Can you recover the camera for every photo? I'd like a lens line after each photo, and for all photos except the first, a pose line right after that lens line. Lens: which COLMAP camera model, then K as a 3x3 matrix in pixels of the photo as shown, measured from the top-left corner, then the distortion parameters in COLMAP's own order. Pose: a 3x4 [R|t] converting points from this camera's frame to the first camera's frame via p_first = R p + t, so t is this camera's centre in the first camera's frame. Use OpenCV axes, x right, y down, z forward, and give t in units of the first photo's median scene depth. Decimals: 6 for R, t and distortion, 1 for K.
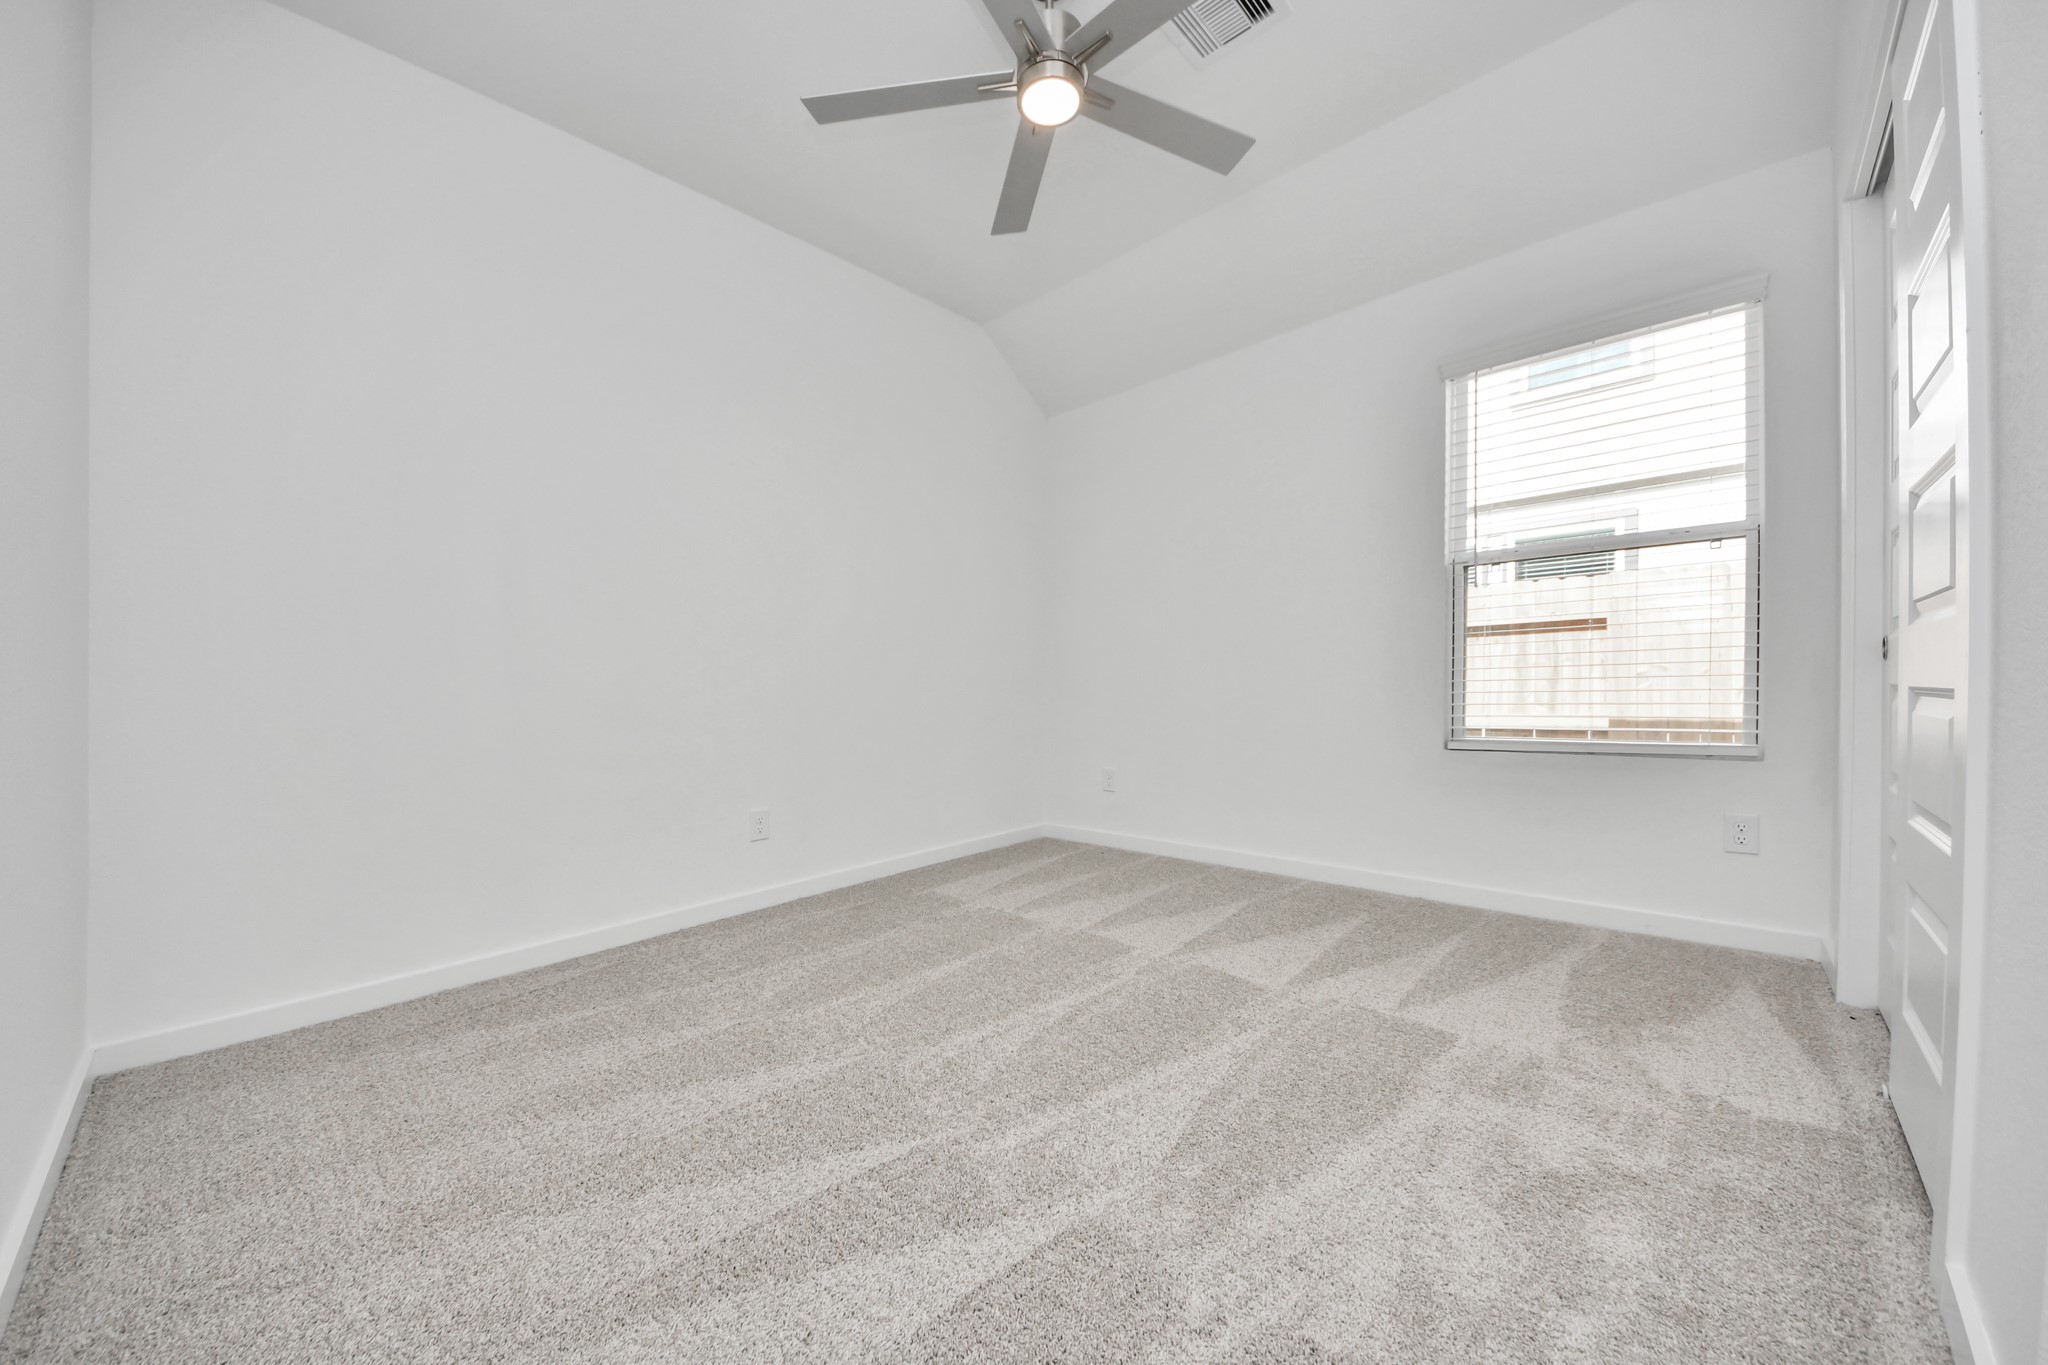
lens RADIAL K [[728.4, 0, 1024.0], [0, 728.4, 688.9], [0, 0, 1]] dist [0.012354, -0.011558]
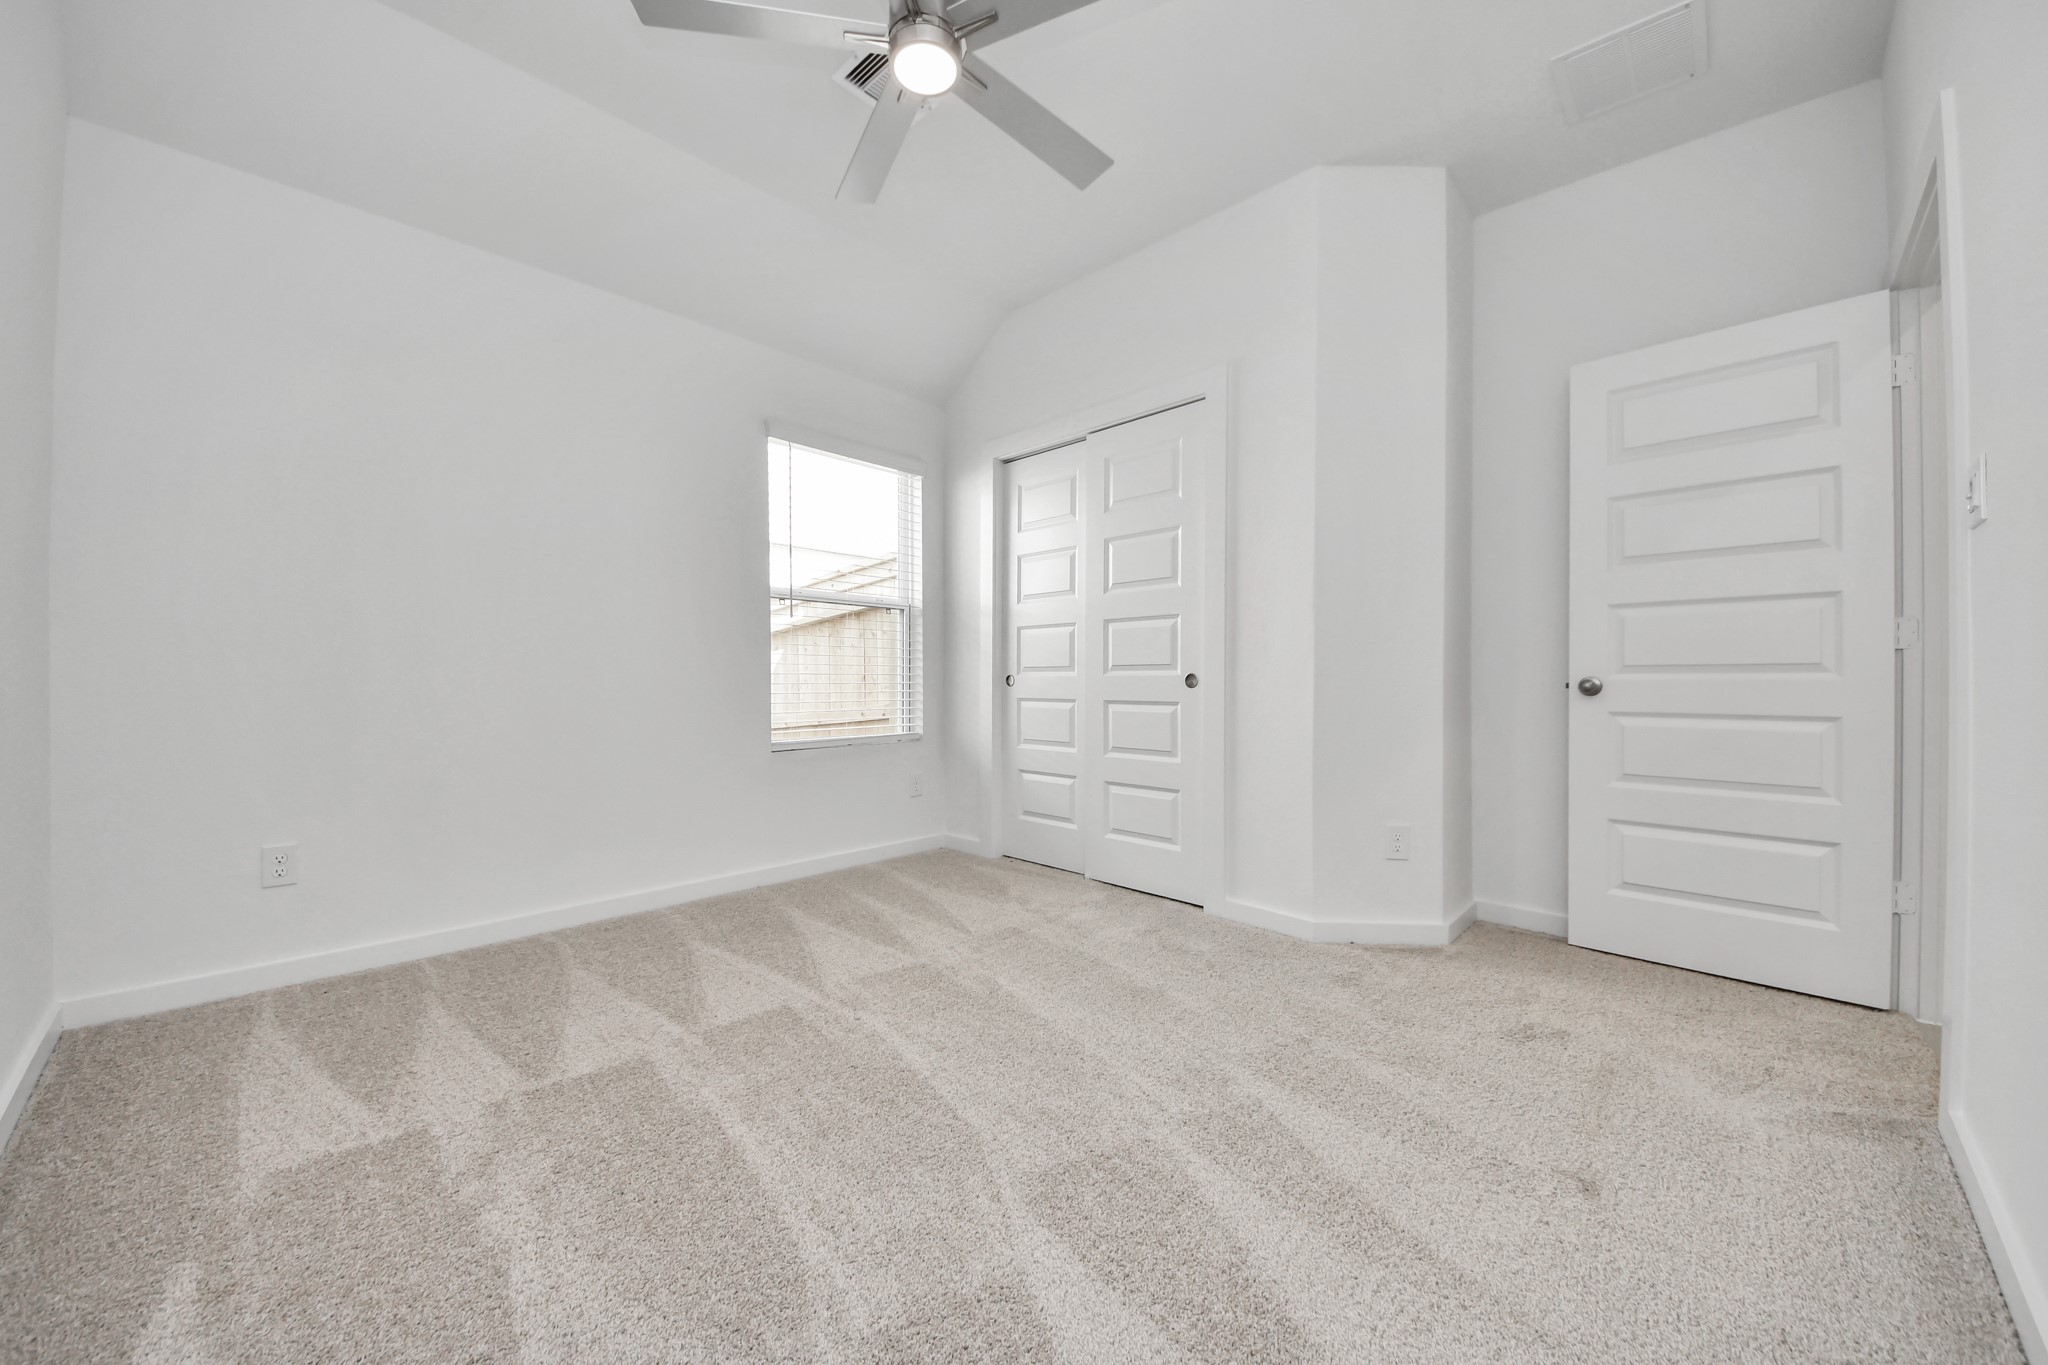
lens RADIAL K [[728.4, 0, 1024.0], [0, 728.4, 688.9], [0, 0, 1]] dist [0.012354, -0.011558]
pose [[0.046358, -0.000719, 0.998925, -0.676798], [0.002932, 0.999996, 0.000584, -0.020885], [-0.998921, 0.002902, 0.046360, 0.649940]]
